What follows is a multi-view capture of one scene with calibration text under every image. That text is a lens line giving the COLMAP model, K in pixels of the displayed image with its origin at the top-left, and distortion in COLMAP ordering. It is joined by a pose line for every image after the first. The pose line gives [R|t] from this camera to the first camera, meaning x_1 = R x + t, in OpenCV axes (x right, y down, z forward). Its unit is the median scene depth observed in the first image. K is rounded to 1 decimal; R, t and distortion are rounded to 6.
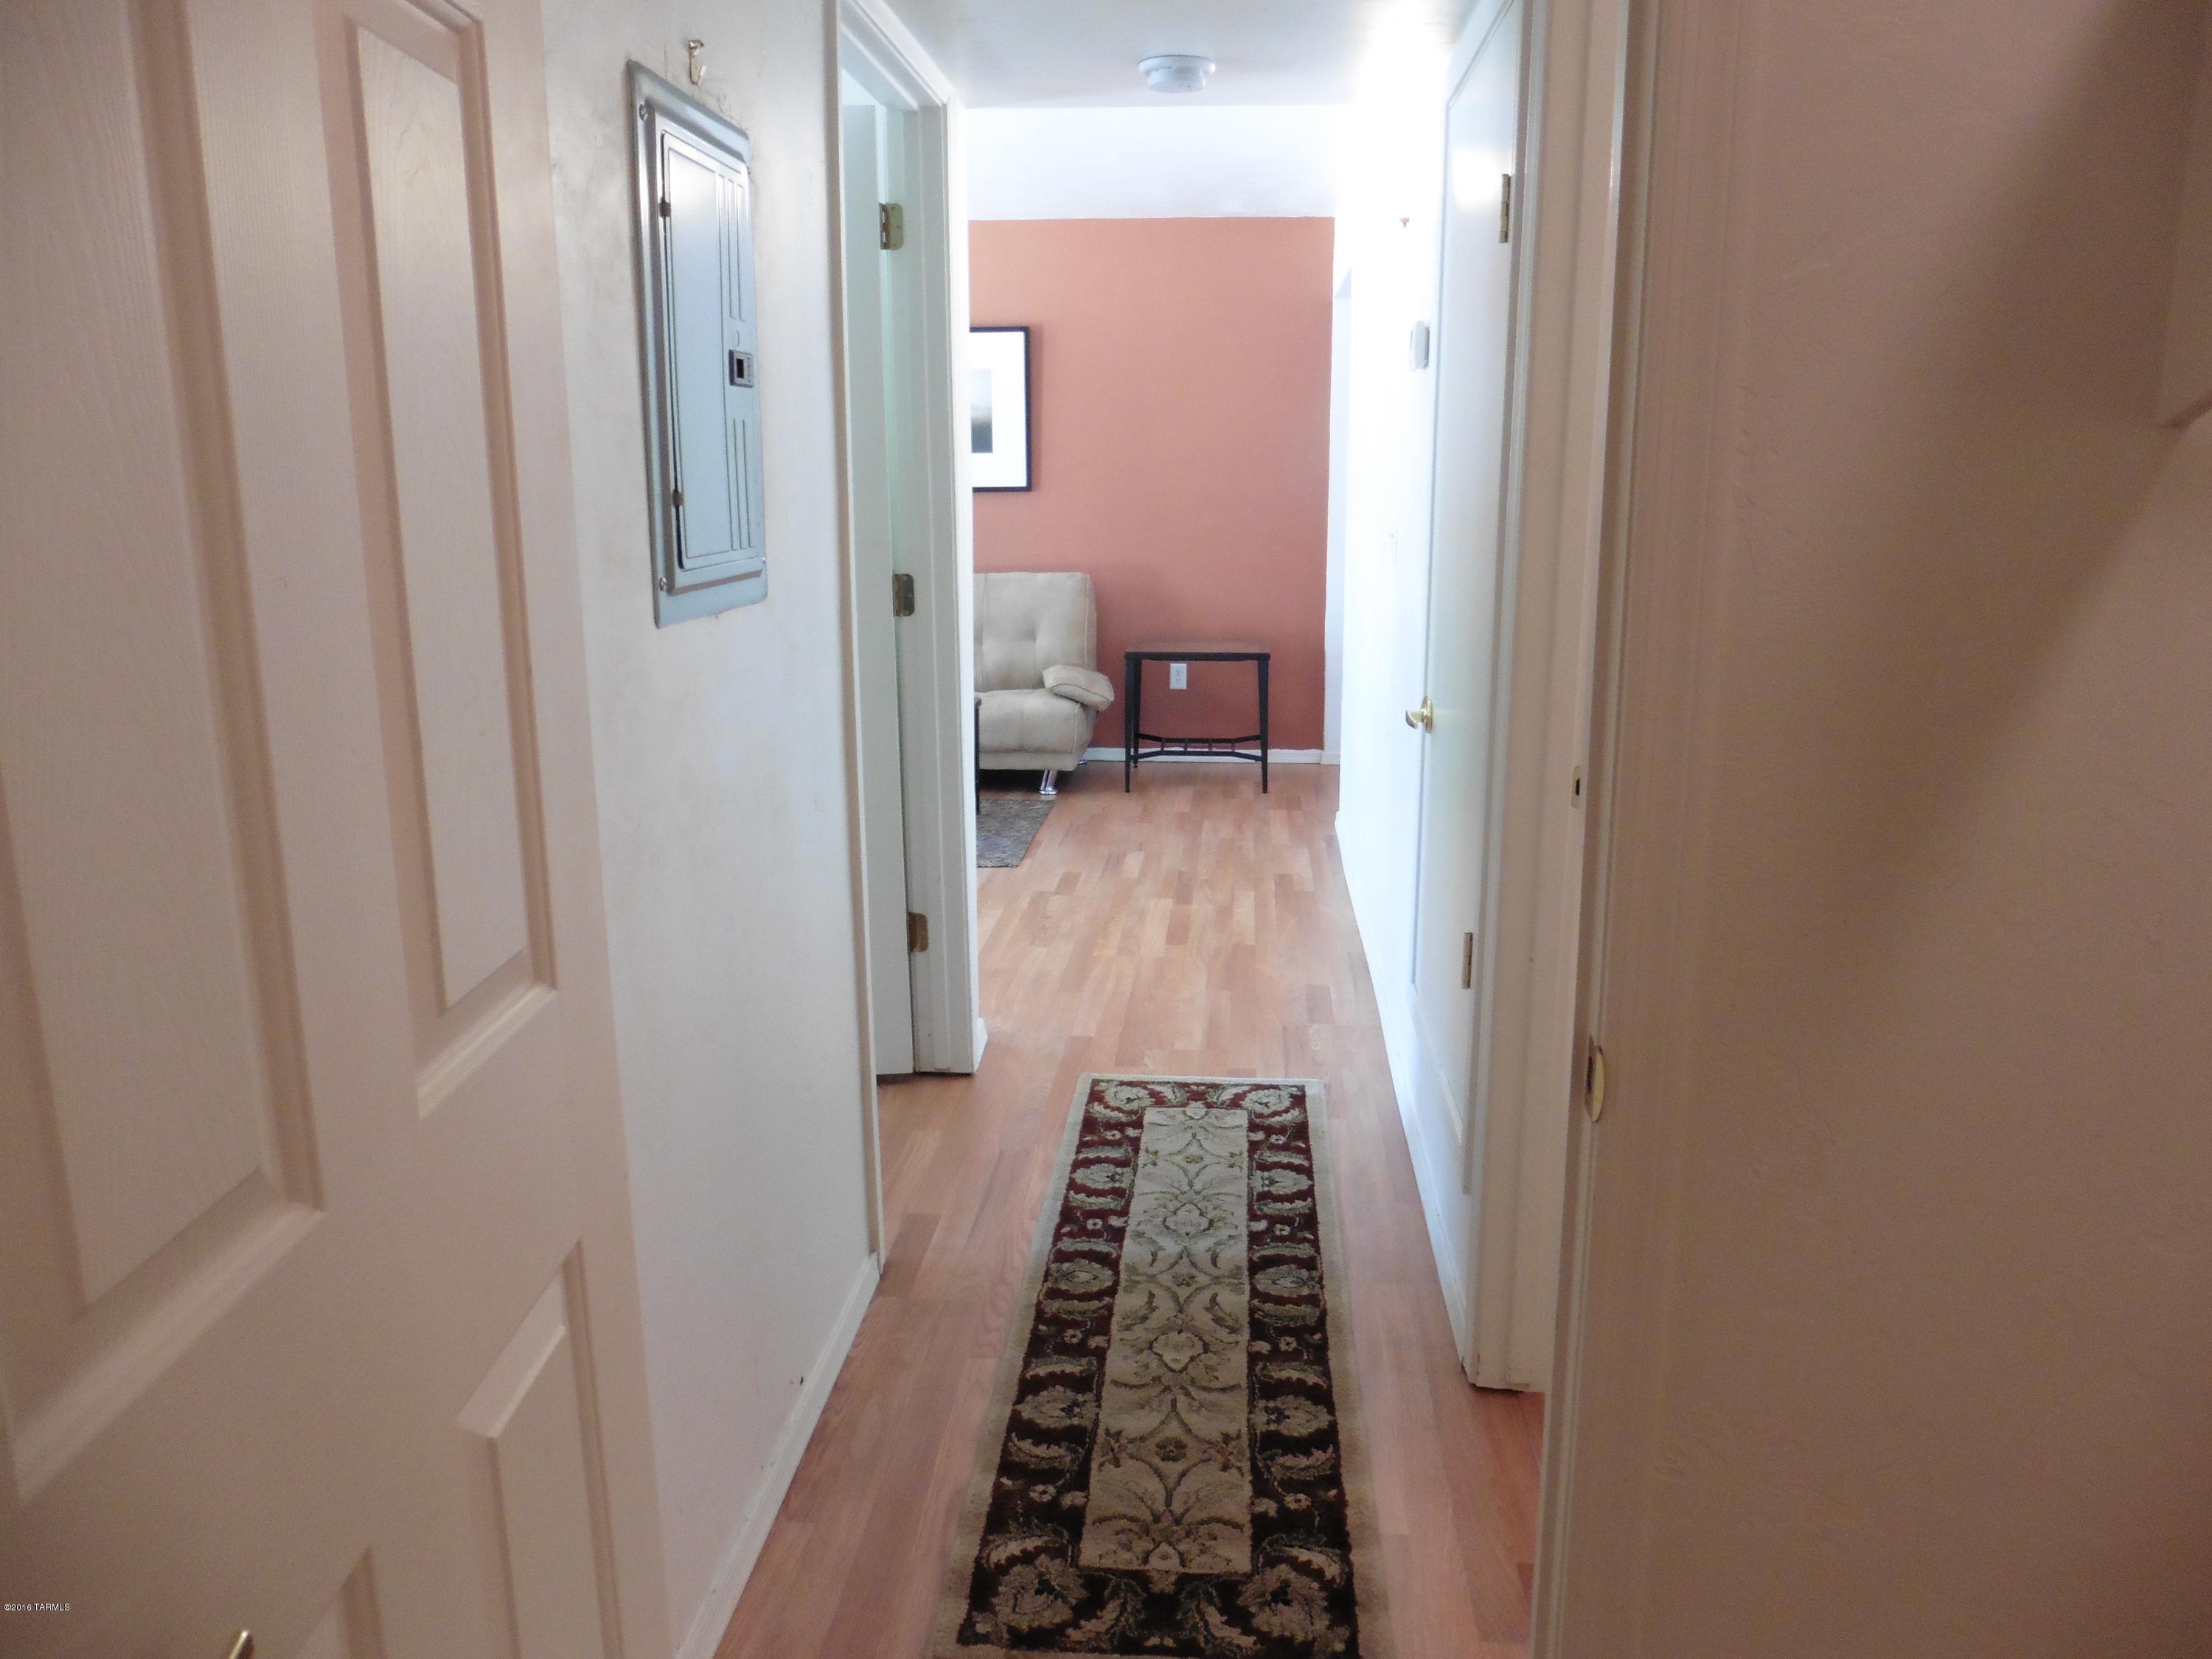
lens RADIAL K [[1608.4, 0, 1110.8], [0, 1608.4, 848.9], [0, 0, 1]] dist [-0.085004, 0.080940]
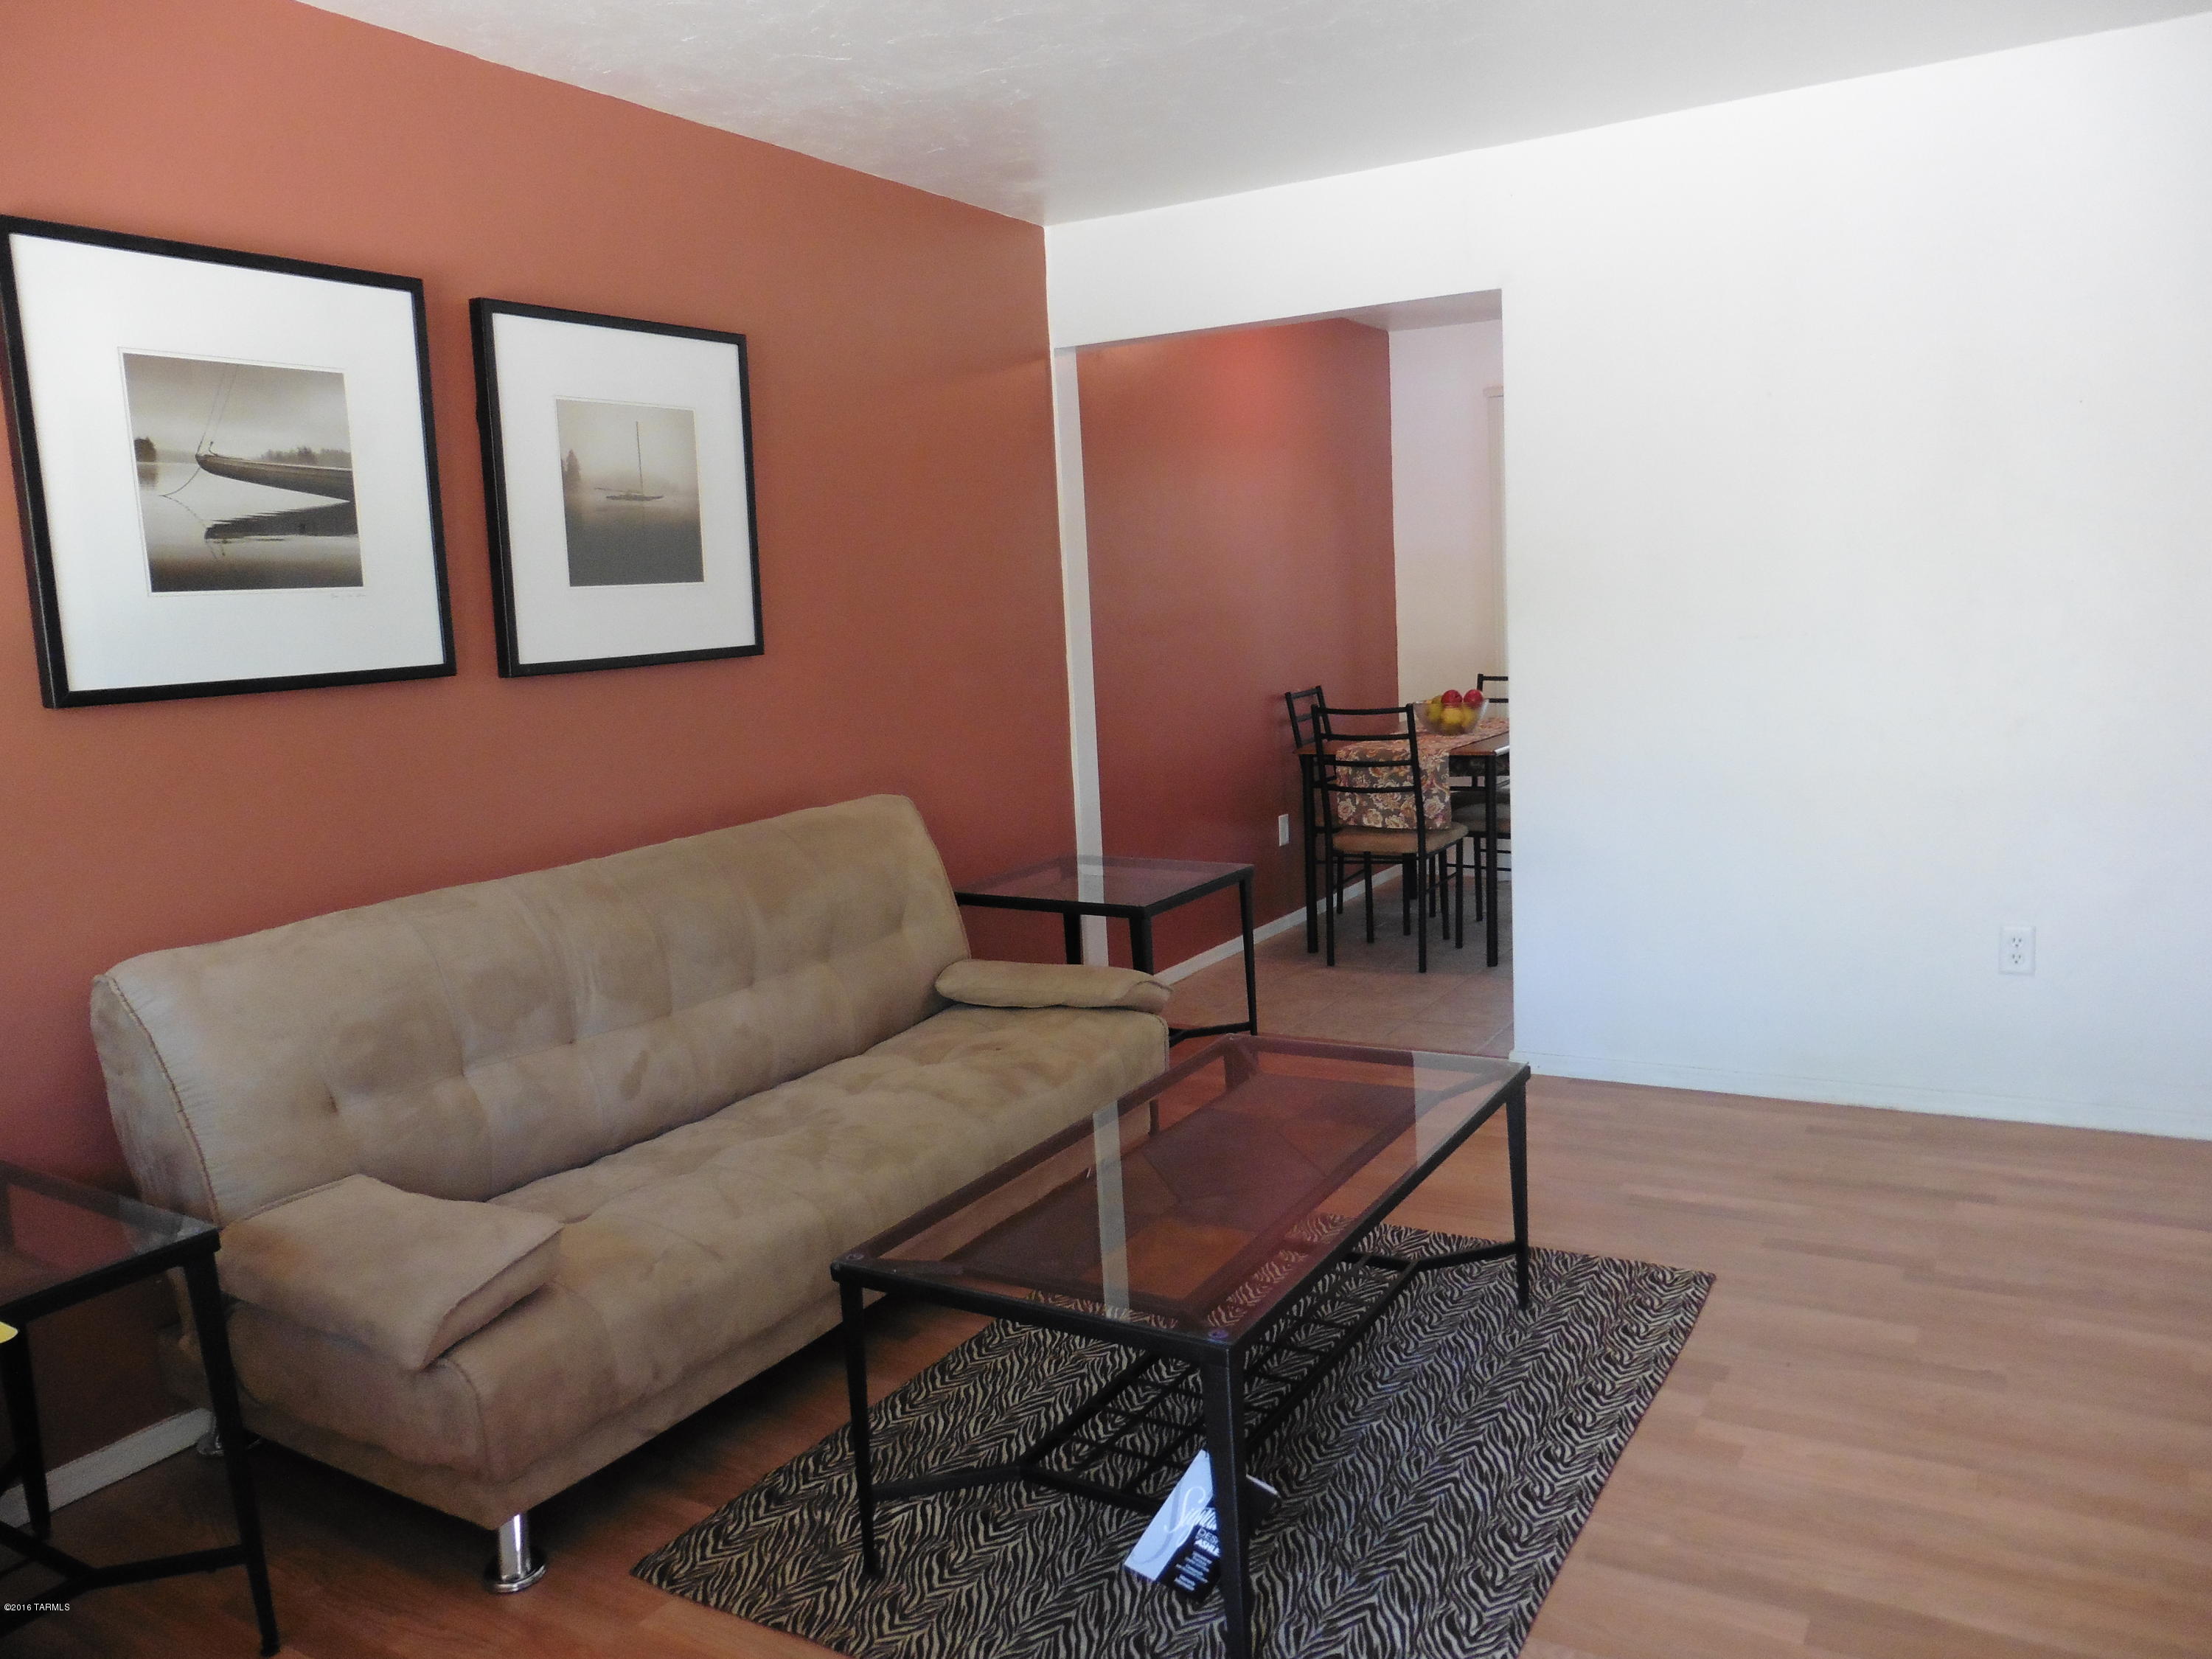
lens RADIAL K [[1608.4, 0, 1110.8], [0, 1608.4, 848.9], [0, 0, 1]] dist [-0.085004, 0.080940]
pose [[0.445789, -0.159749, 0.880768, -0.714934], [0.259028, 0.964872, 0.043899, -0.244232], [-0.856841, 0.208574, 0.471509, 1.051737]]
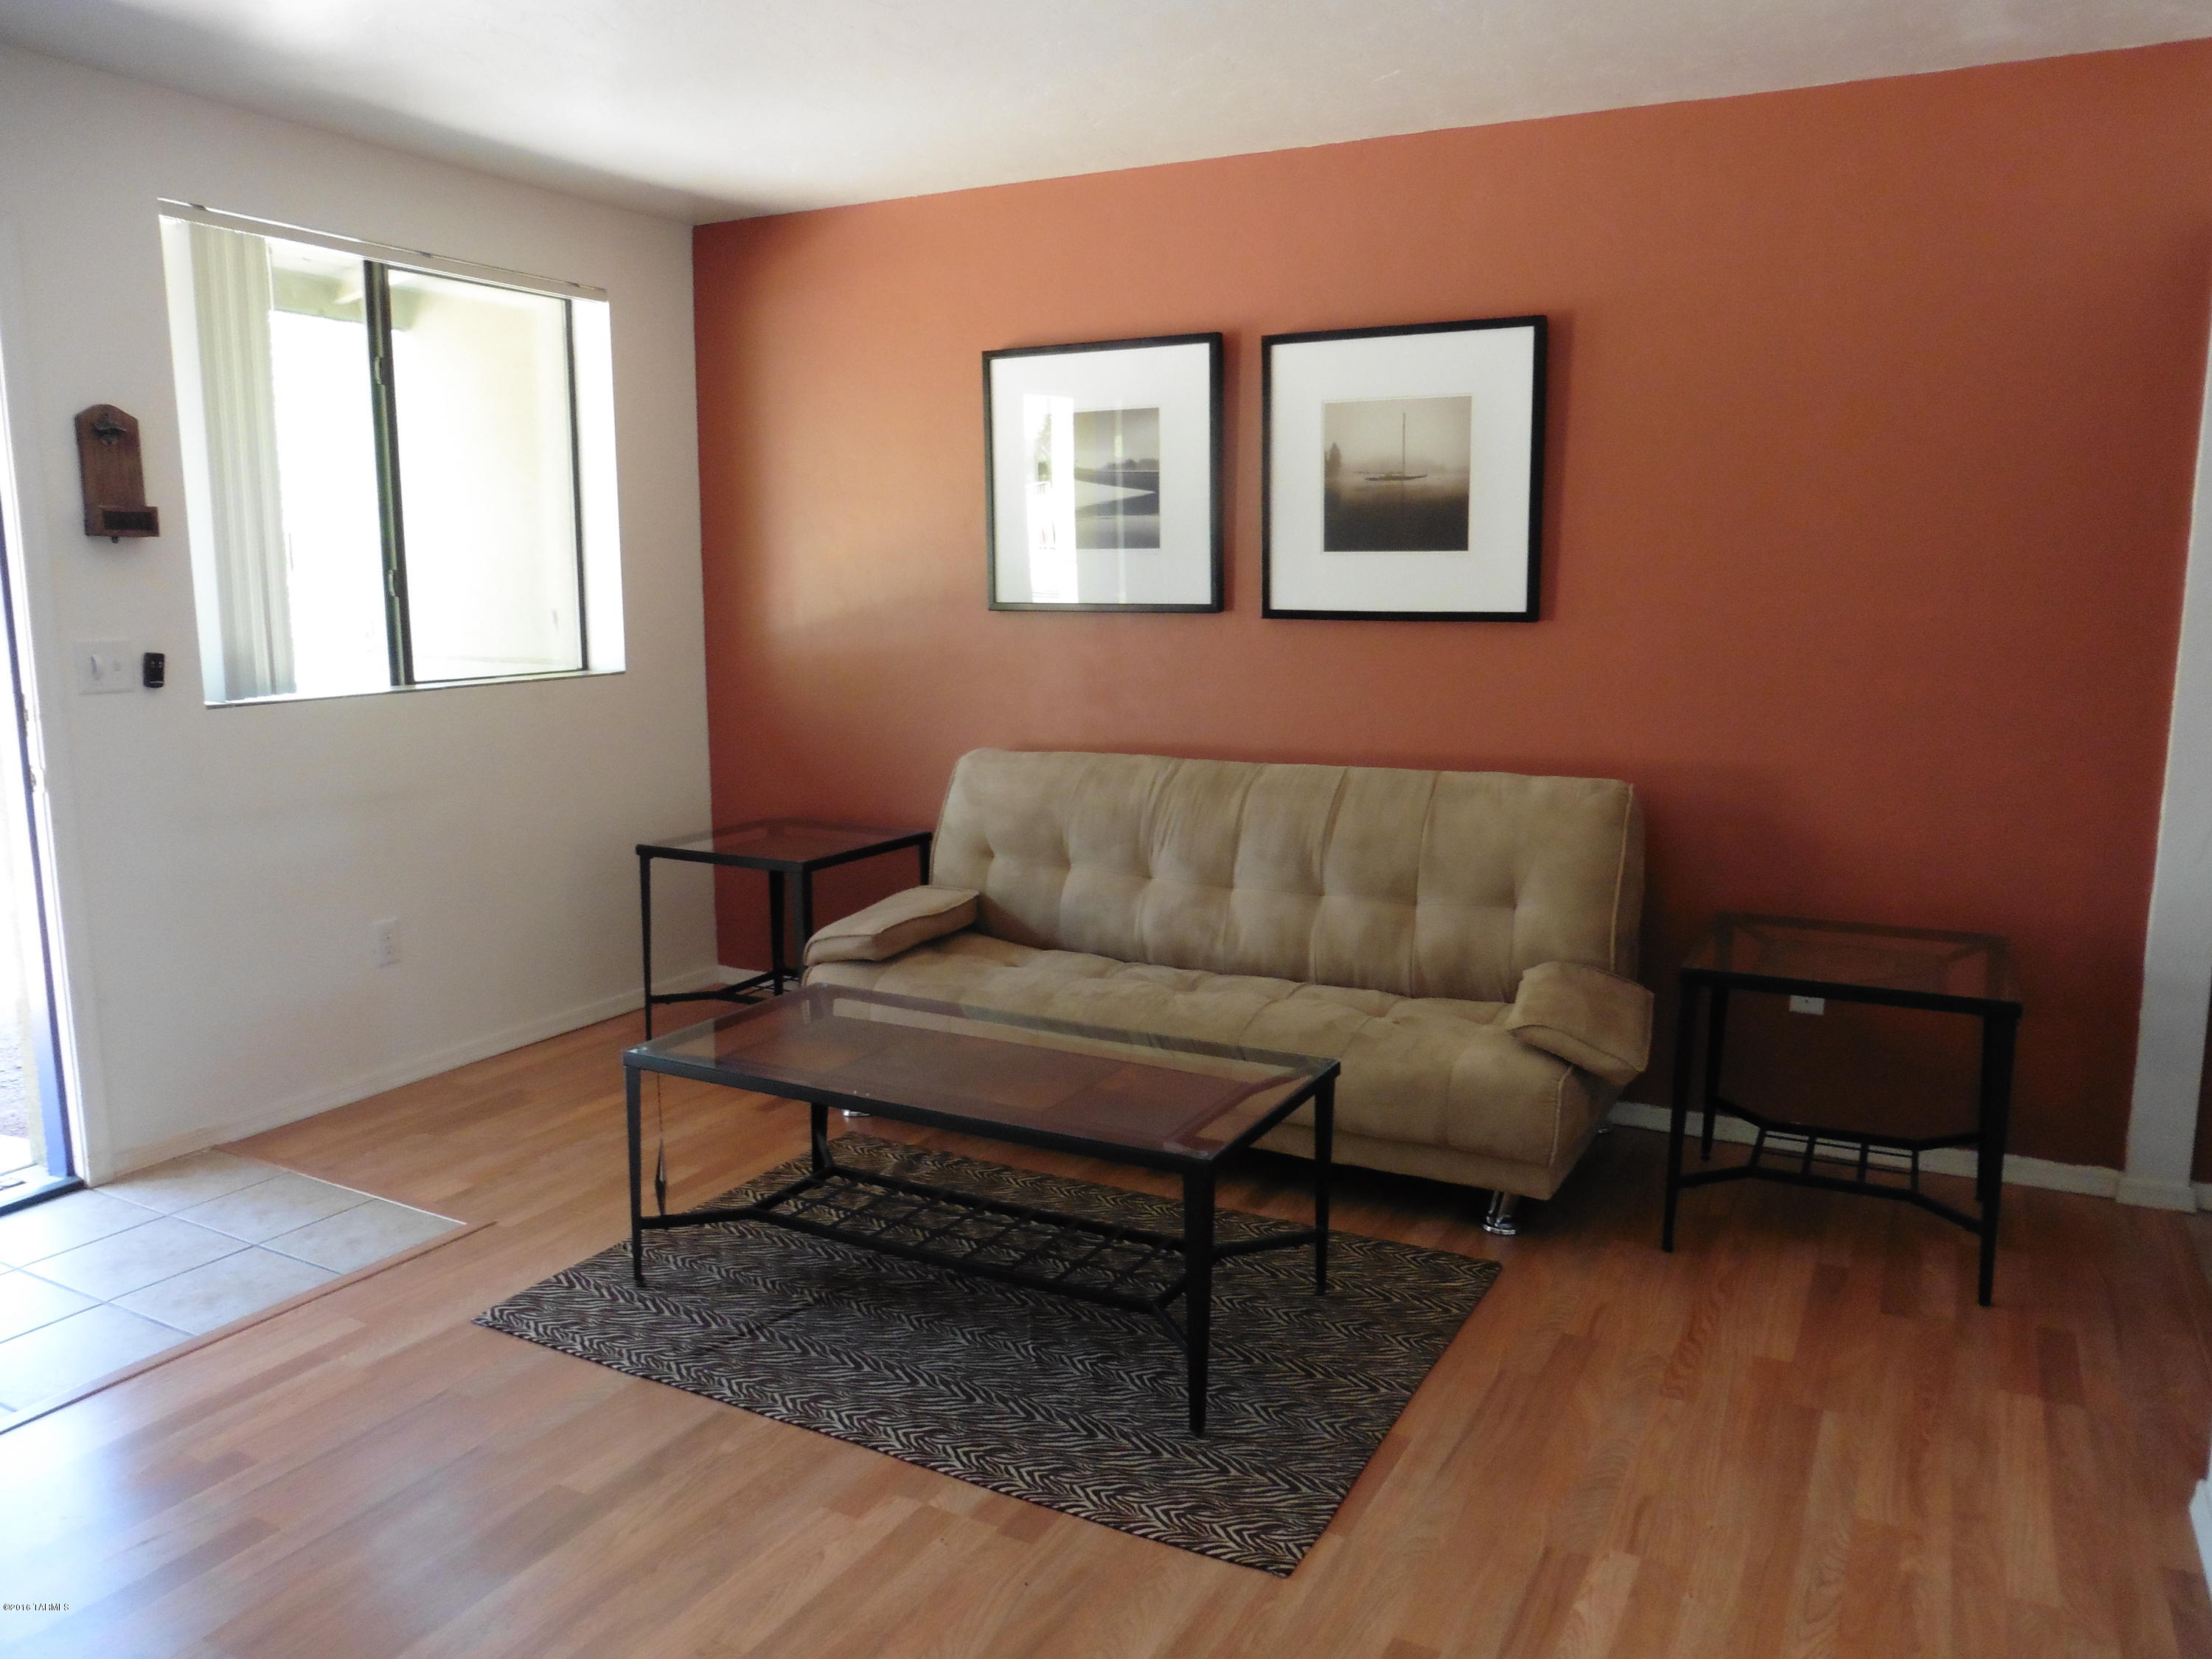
lens RADIAL K [[1608.4, 0, 1110.8], [0, 1608.4, 848.9], [0, 0, 1]] dist [-0.085004, 0.080940]
pose [[0.918736, 0.066105, -0.389301, 0.050257], [-0.089923, 0.995009, -0.043259, -0.174490], [0.384498, 0.074751, 0.920094, 0.715823]]
